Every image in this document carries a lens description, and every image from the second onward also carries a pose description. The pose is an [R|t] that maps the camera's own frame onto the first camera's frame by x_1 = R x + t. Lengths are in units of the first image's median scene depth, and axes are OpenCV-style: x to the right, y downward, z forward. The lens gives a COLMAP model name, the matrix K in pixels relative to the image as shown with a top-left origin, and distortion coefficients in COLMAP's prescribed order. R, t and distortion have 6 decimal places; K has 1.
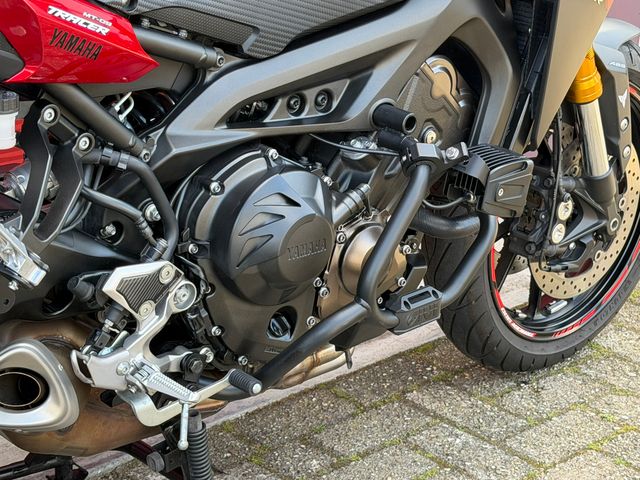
lens RADIAL K [[1419.7, 0, 320.0], [0, 1419.7, 240.0], [0, 0, 1]] dist [0.116602, -0.099478]
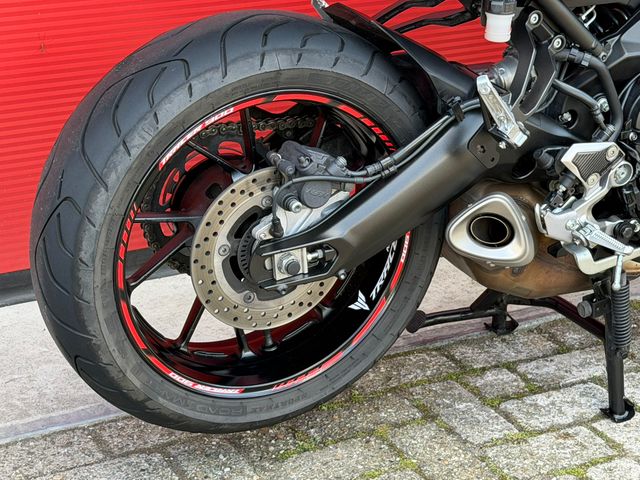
lens RADIAL K [[1419.7, 0, 320.0], [0, 1419.7, 240.0], [0, 0, 1]] dist [0.116602, -0.099478]
pose [[0.964907, 0.084658, -0.248569, -0.036870], [-0.076719, 0.996190, 0.041475, 0.066716], [0.251133, -0.020949, 0.967726, -0.273058]]
